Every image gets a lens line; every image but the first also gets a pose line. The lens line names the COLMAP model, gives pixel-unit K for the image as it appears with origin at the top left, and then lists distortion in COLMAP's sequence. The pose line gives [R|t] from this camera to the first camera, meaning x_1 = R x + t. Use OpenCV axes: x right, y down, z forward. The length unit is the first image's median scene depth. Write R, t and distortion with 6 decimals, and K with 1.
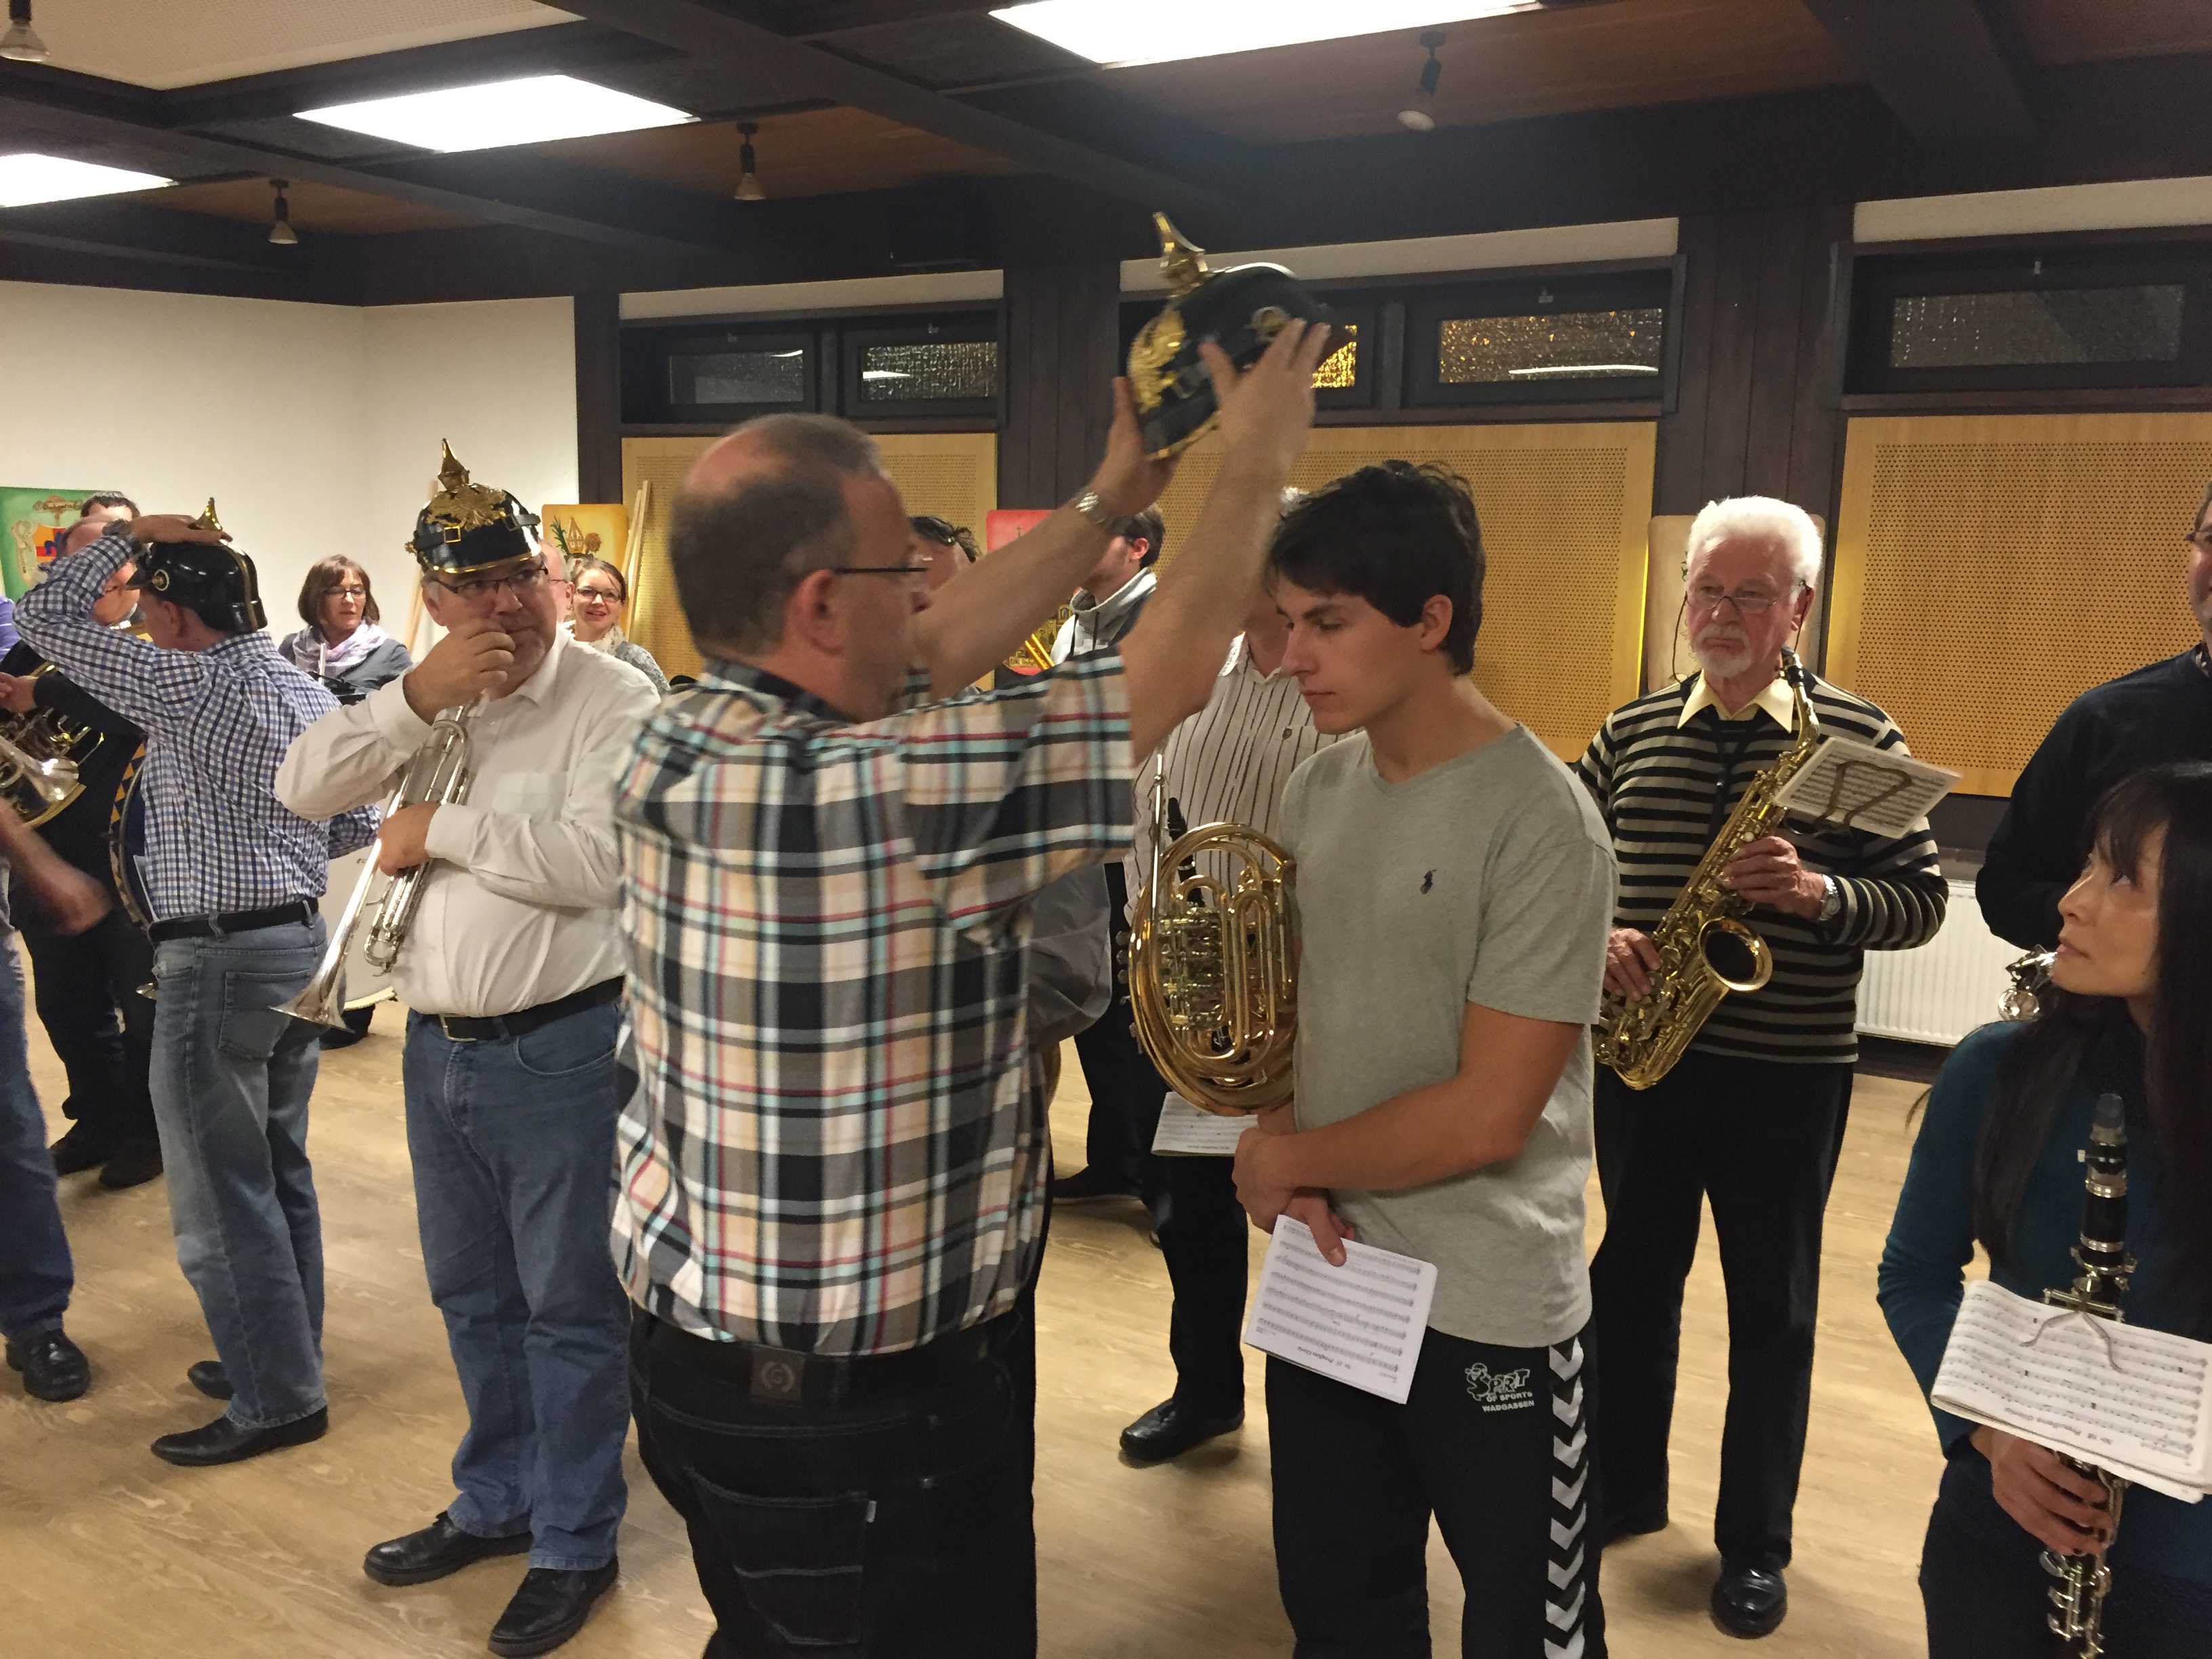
lens RADIAL K [[1870.2, 0, 1106.0], [0, 1870.2, 829.5], [0, 0, 1]] dist [0.077810, -0.118123]
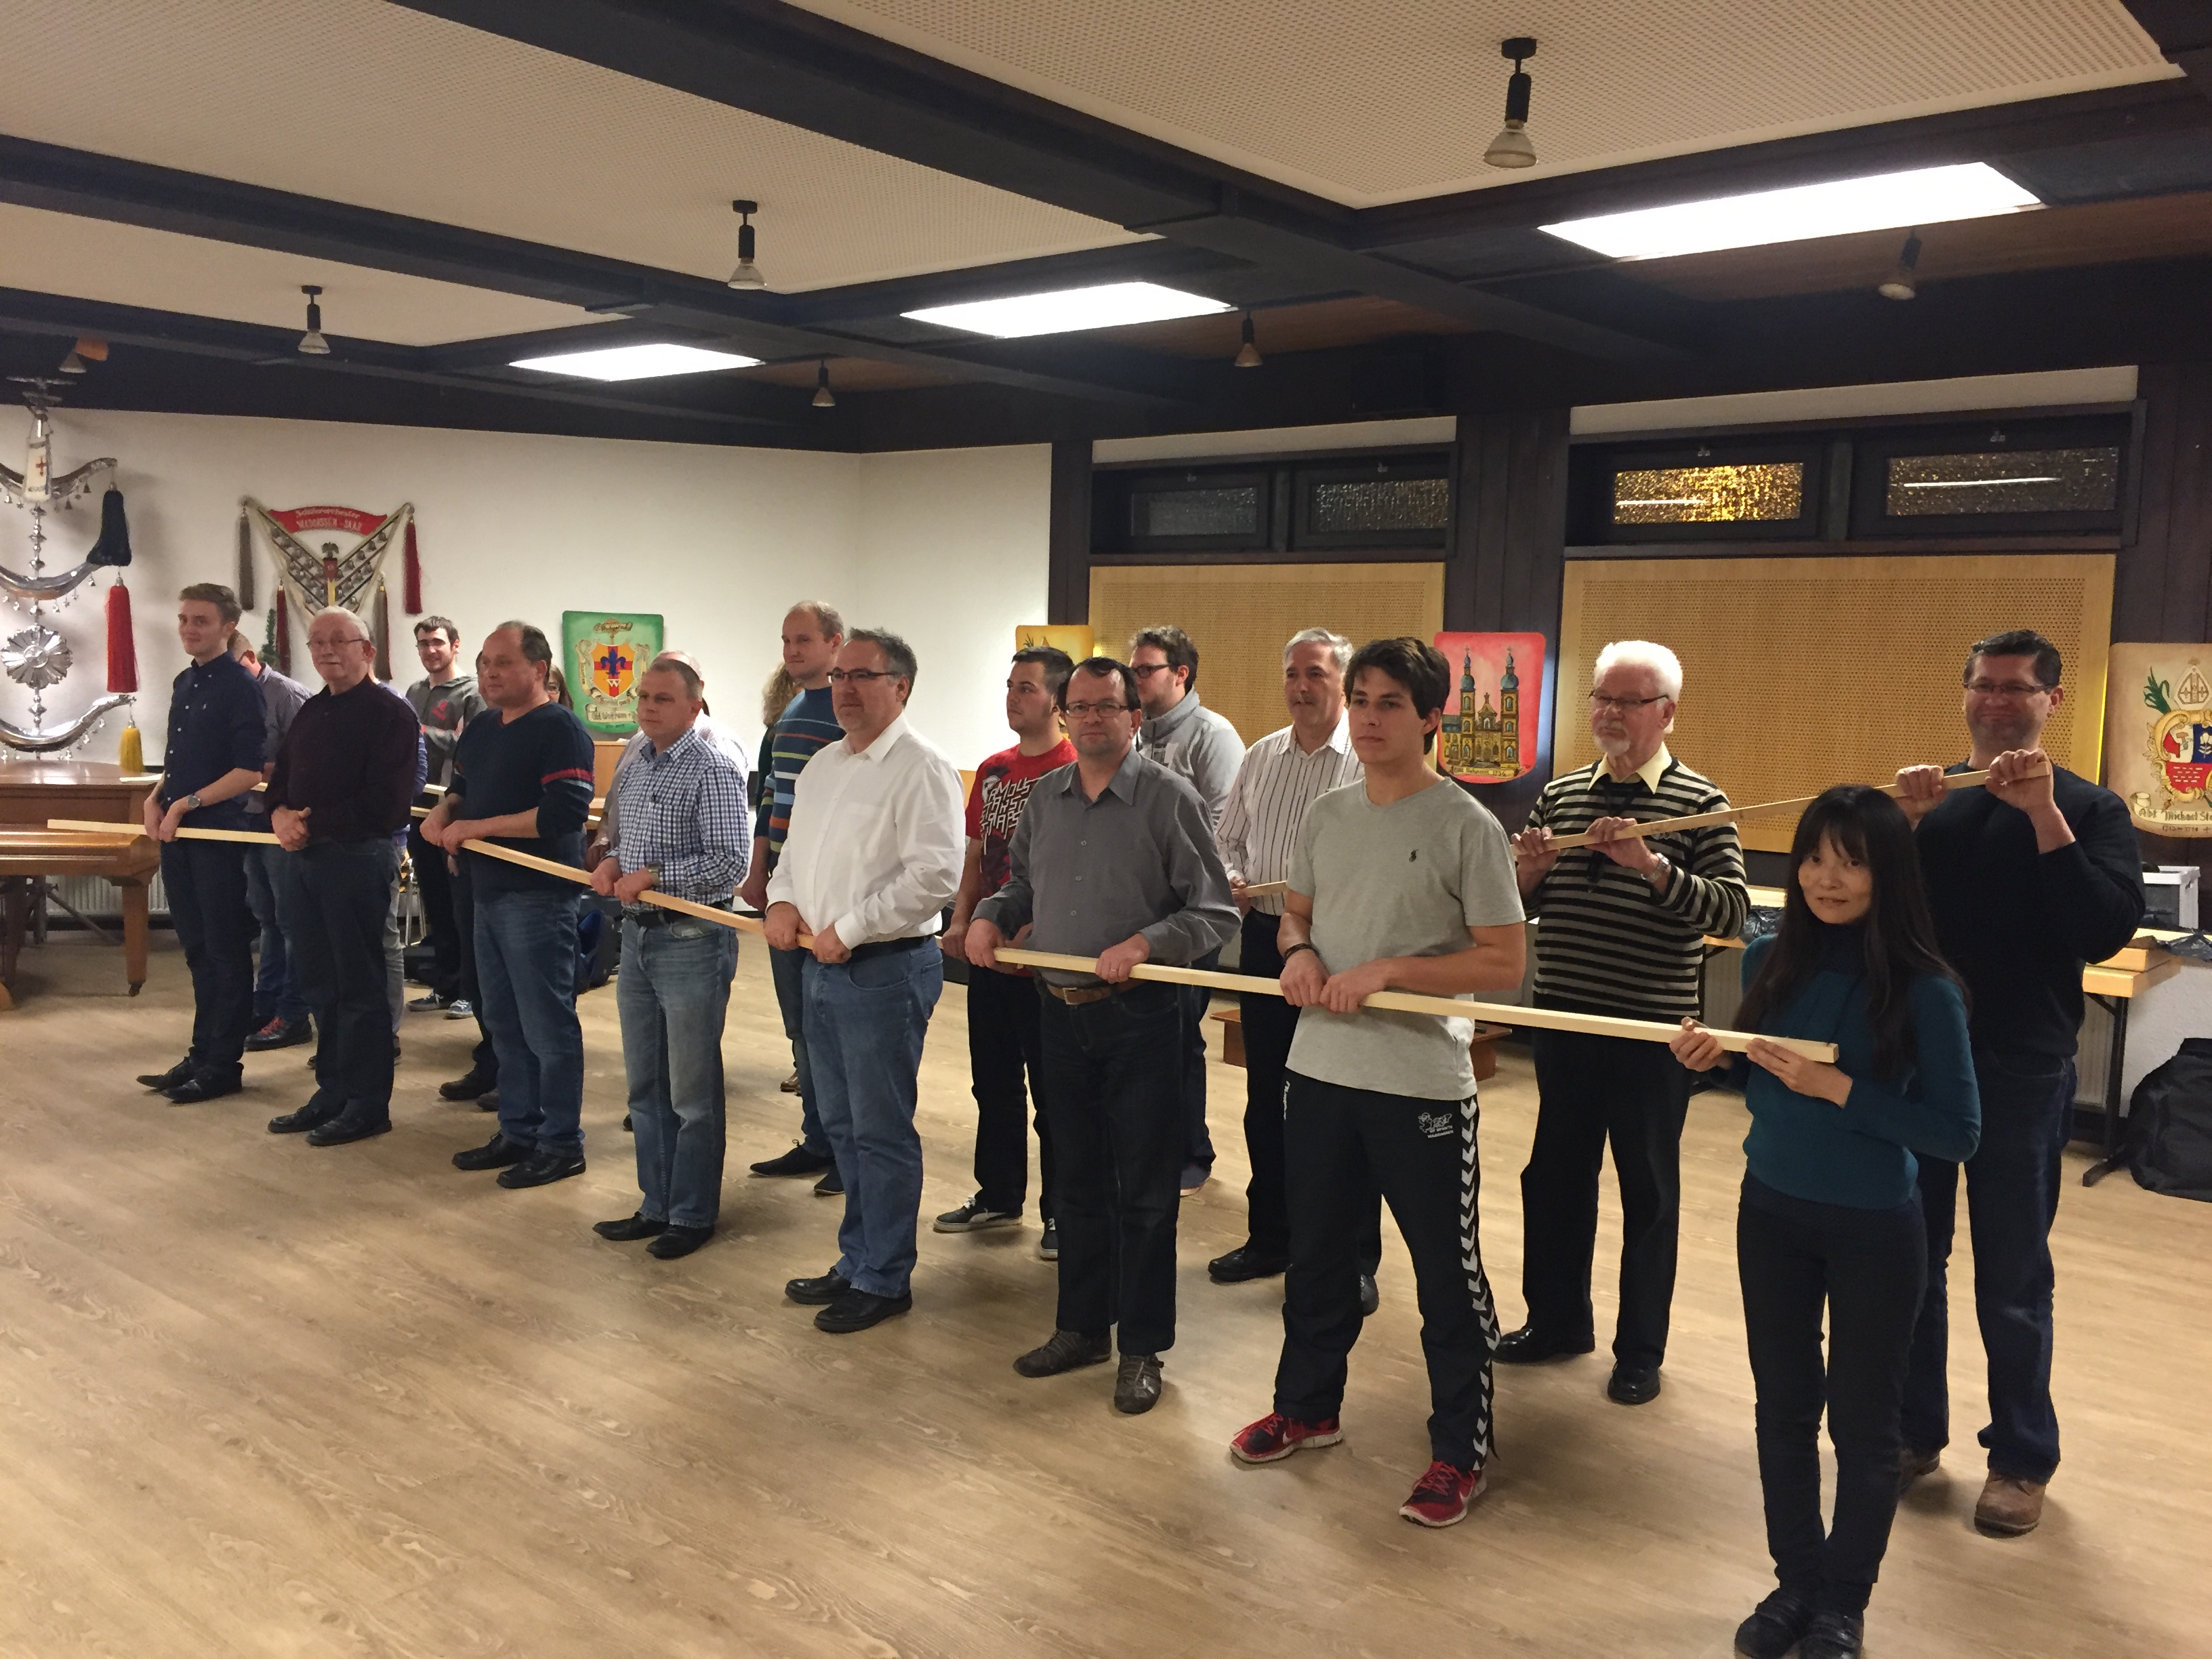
lens RADIAL K [[1870.2, 0, 1106.0], [0, 1870.2, 829.5], [0, 0, 1]] dist [0.077810, -0.118123]
pose [[0.986673, 0.017944, -0.161726, -0.081698], [-0.026284, 0.998425, -0.049573, 0.004214], [0.160582, 0.053163, 0.985590, -0.113334]]
